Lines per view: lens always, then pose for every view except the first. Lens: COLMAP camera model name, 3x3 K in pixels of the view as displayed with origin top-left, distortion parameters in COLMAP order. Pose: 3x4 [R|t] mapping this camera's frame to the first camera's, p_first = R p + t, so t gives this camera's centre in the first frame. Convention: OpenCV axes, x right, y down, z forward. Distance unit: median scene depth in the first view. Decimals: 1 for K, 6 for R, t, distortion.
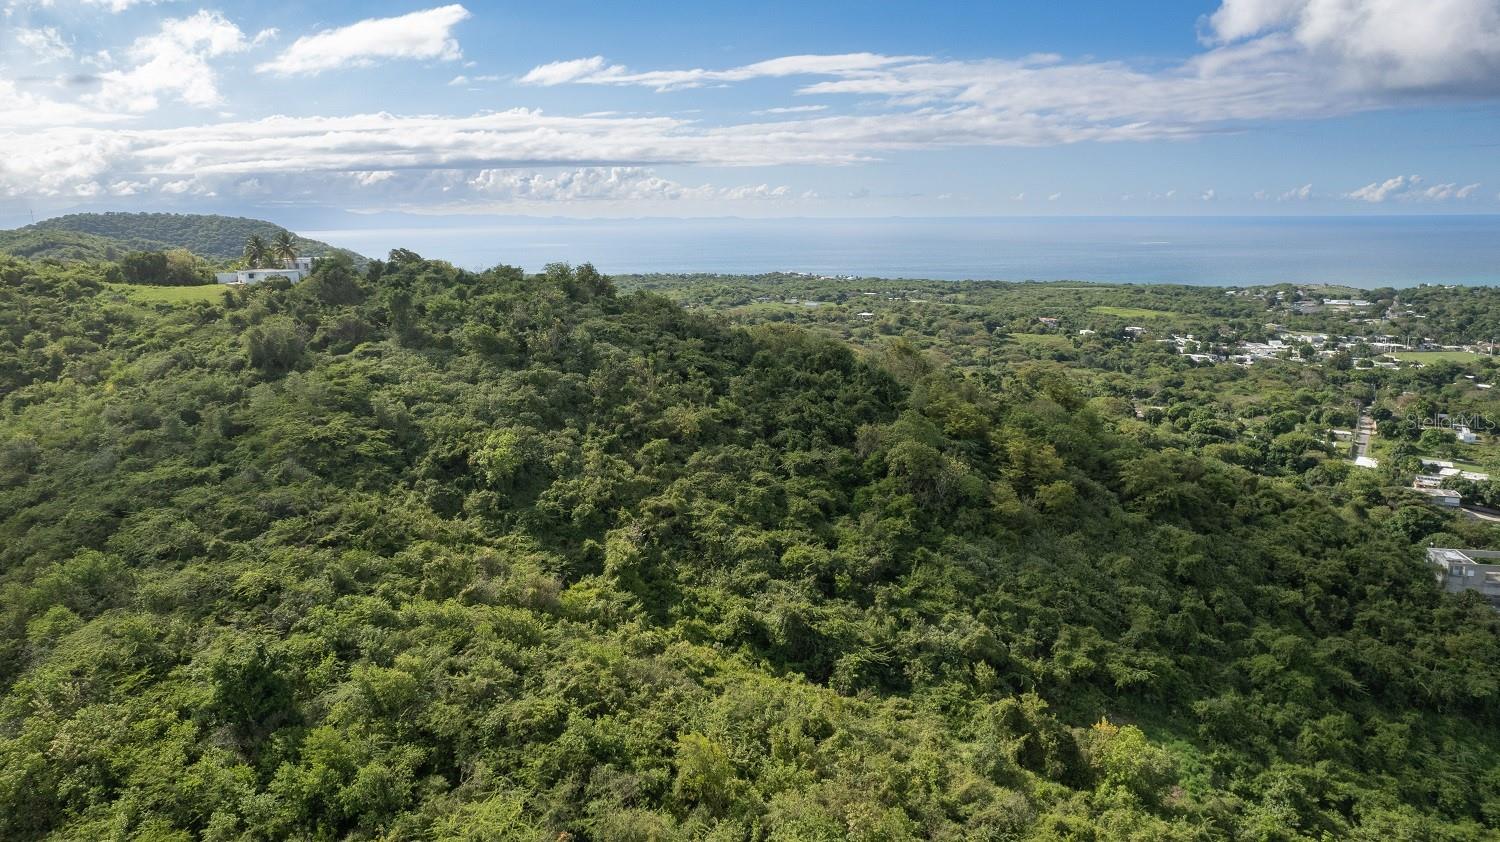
lens RADIAL K [[987.6, 0, 762.3], [0, 987.6, 387.3], [0, 0, 1]] dist [-0.034712, 0.069251]
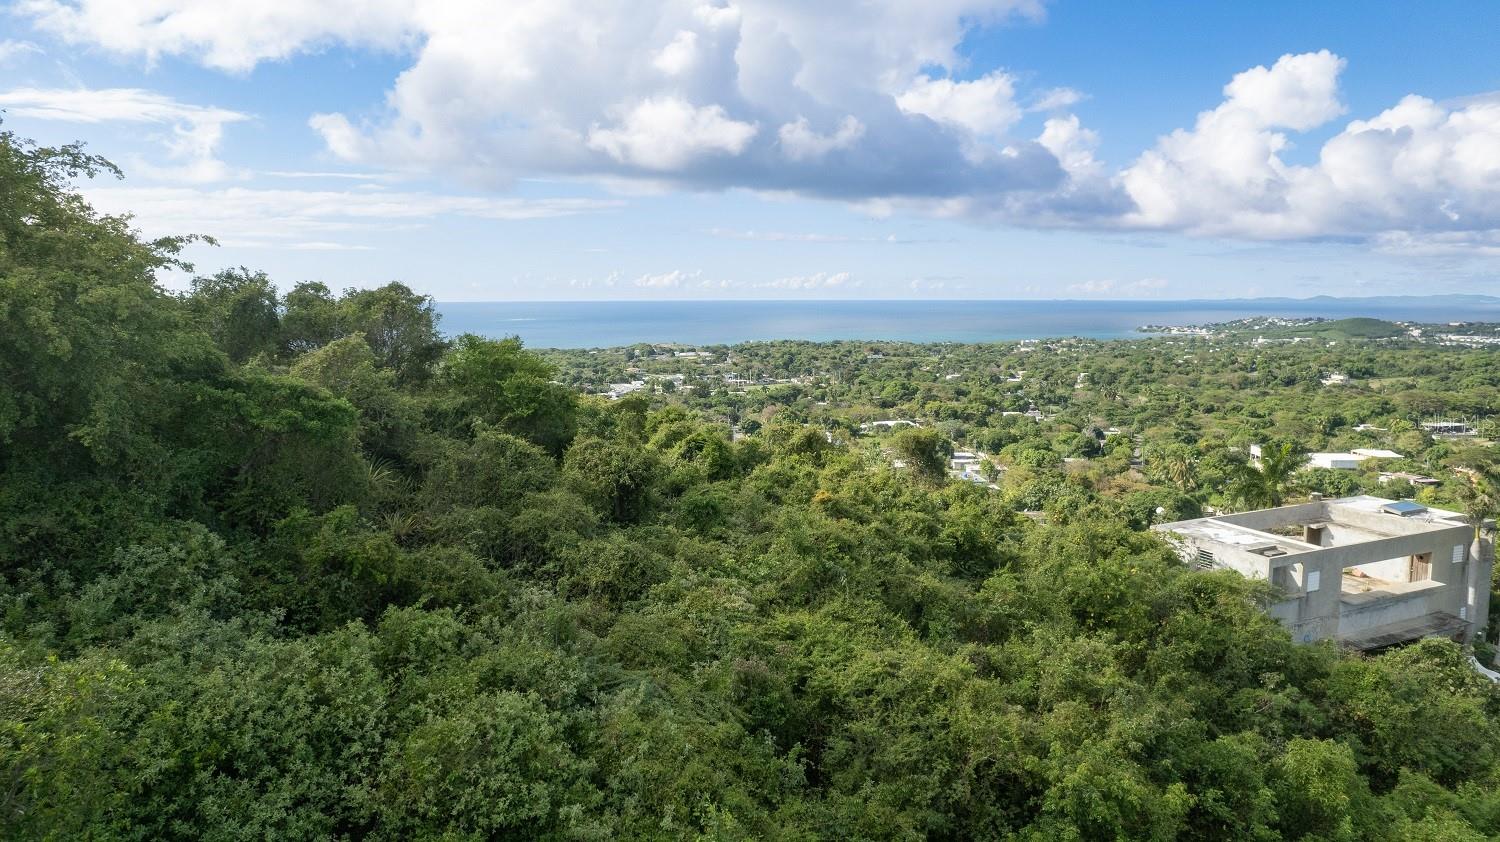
lens RADIAL K [[987.6, 0, 762.3], [0, 987.6, 387.3], [0, 0, 1]] dist [-0.034712, 0.069251]
pose [[0.818875, -0.051095, 0.571694, 0.068213], [0.099133, 0.993652, -0.053187, 0.021142], [-0.565347, 0.100228, 0.818741, 0.138788]]
